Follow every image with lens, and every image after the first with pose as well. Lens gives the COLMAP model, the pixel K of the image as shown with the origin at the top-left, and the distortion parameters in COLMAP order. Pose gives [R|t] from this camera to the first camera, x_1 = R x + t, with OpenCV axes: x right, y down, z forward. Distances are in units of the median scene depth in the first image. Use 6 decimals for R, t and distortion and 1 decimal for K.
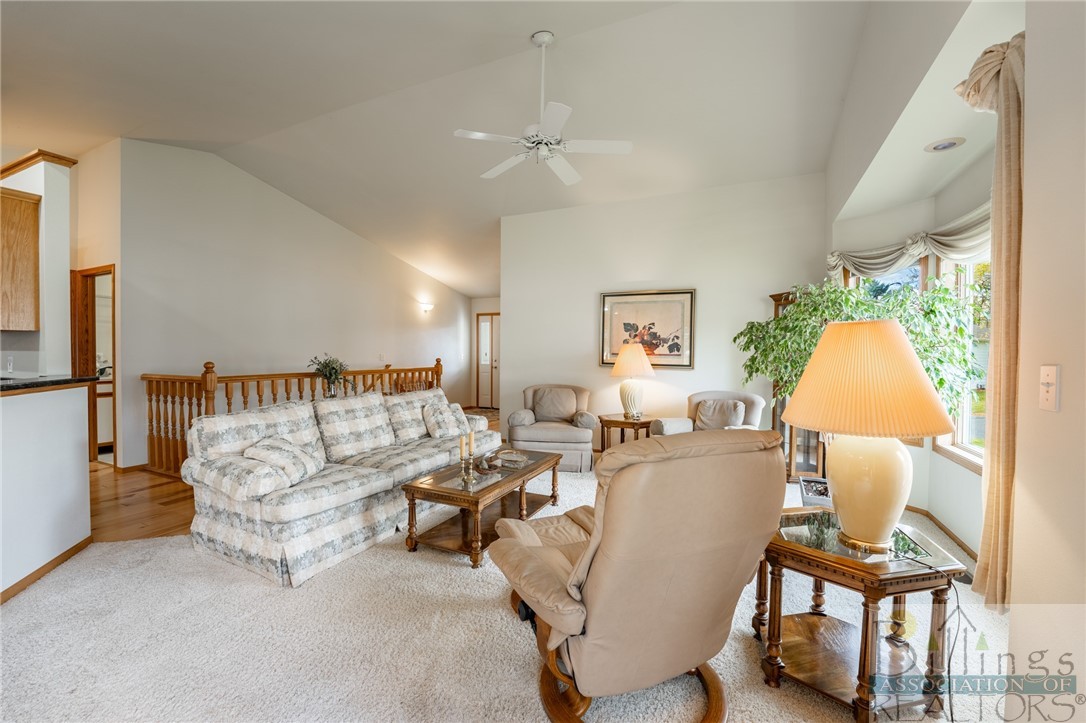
lens RADIAL K [[456.6, 0, 557.1], [0, 456.6, 362.2], [0, 0, 1]] dist [-0.027743, 0.002167]
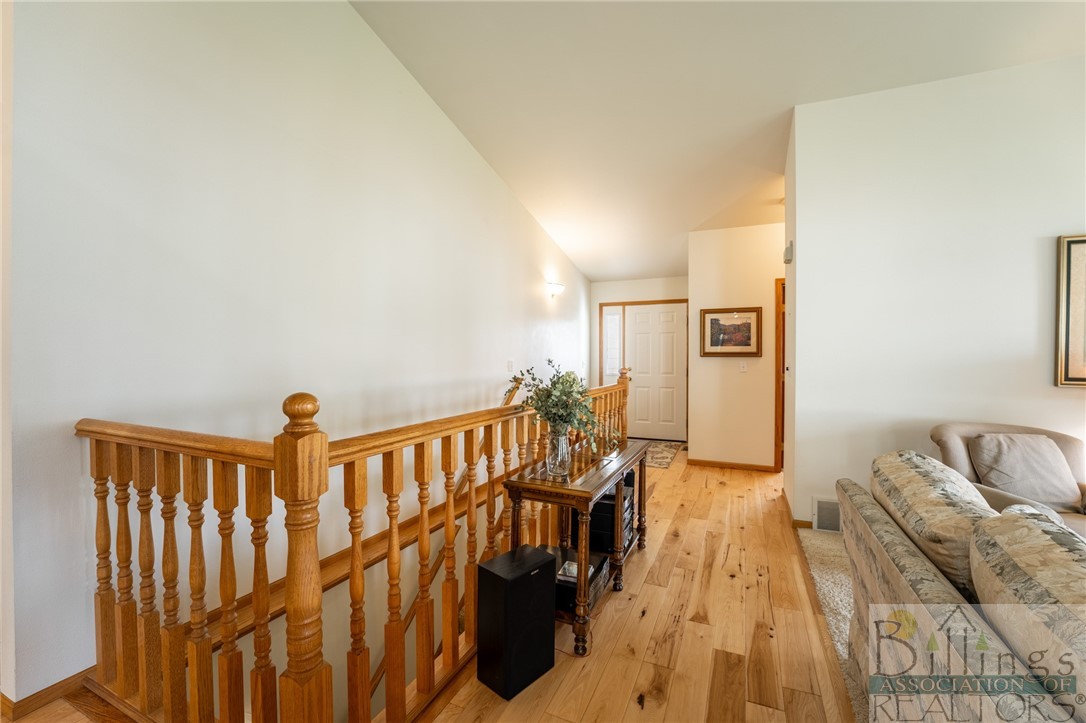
lens RADIAL K [[456.6, 0, 556.5], [0, 456.6, 359.4], [0, 0, 1]] dist [-0.027743, 0.002167]
pose [[0.999934, -0.002660, 0.011146, -0.545119], [0.002859, 0.999836, -0.017873, -0.014376], [-0.011097, 0.017904, 0.999778, 0.631990]]
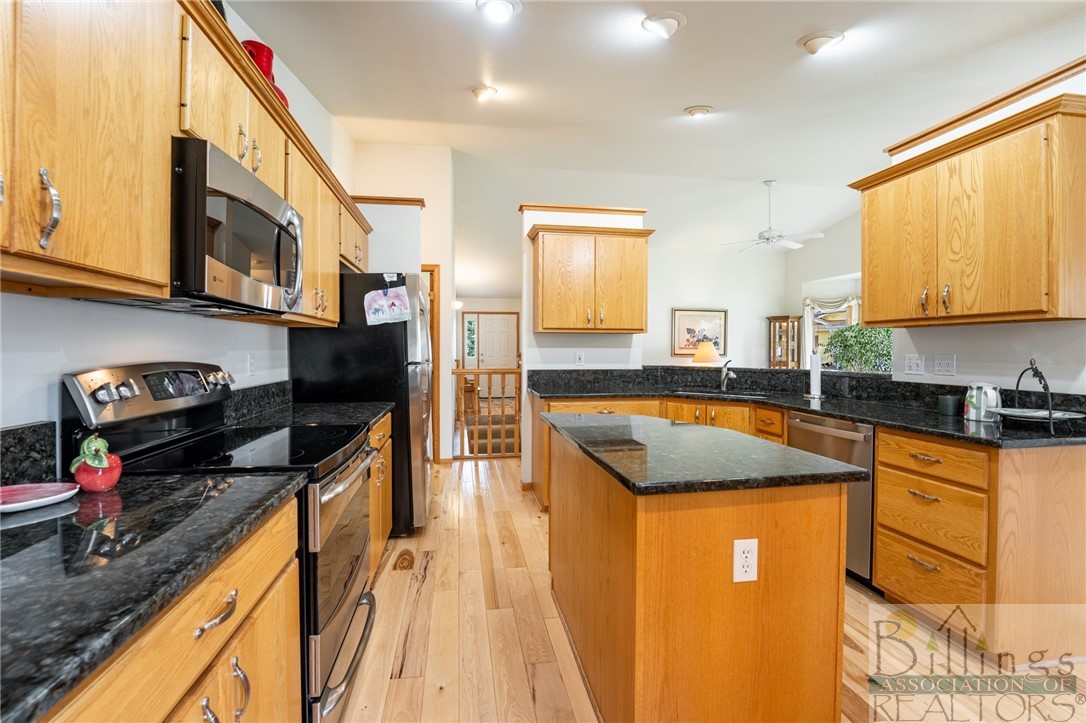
lens RADIAL K [[456.6, 0, 545.5], [0, 456.6, 355.1], [0, 0, 1]] dist [-0.027743, 0.002167]
pose [[0.835833, -0.013777, 0.548811, -1.321268], [0.014391, 0.999891, 0.003183, -0.007520], [-0.548795, 0.005238, 0.835940, -0.045247]]
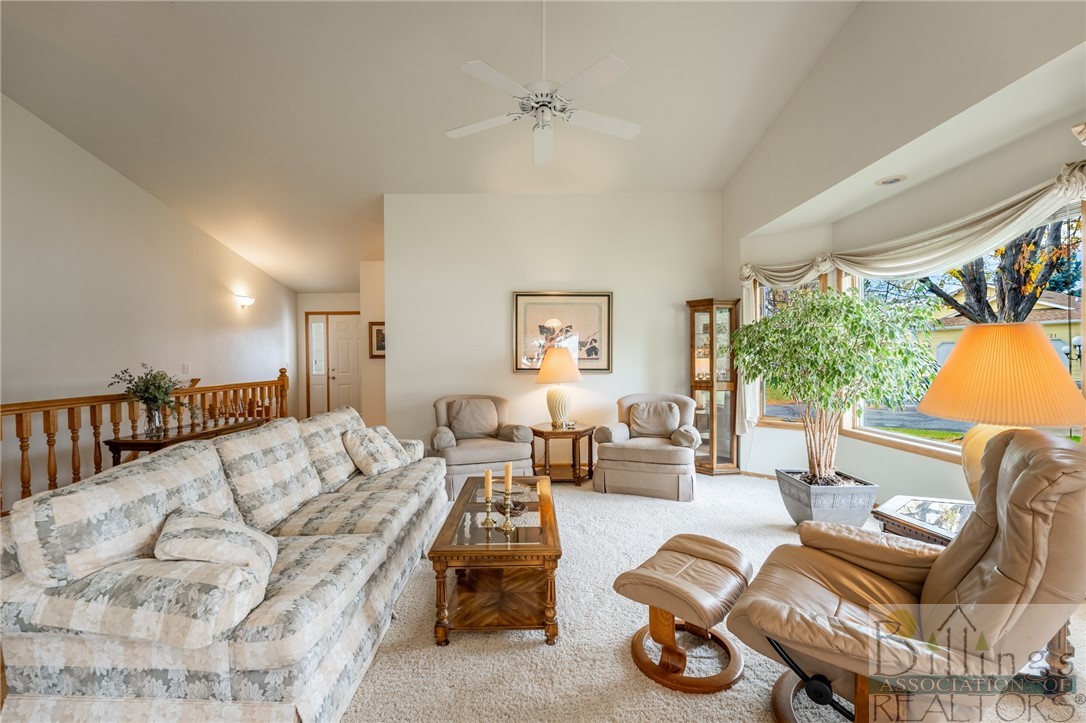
lens RADIAL K [[456.6, 0, 556.7], [0, 456.6, 364.4], [0, 0, 1]] dist [-0.027743, 0.002167]
pose [[0.901299, -0.020403, 0.432718, -0.267291], [0.023075, 0.999733, -0.000924, -0.005591], [-0.432583, 0.010818, 0.901529, 0.171775]]
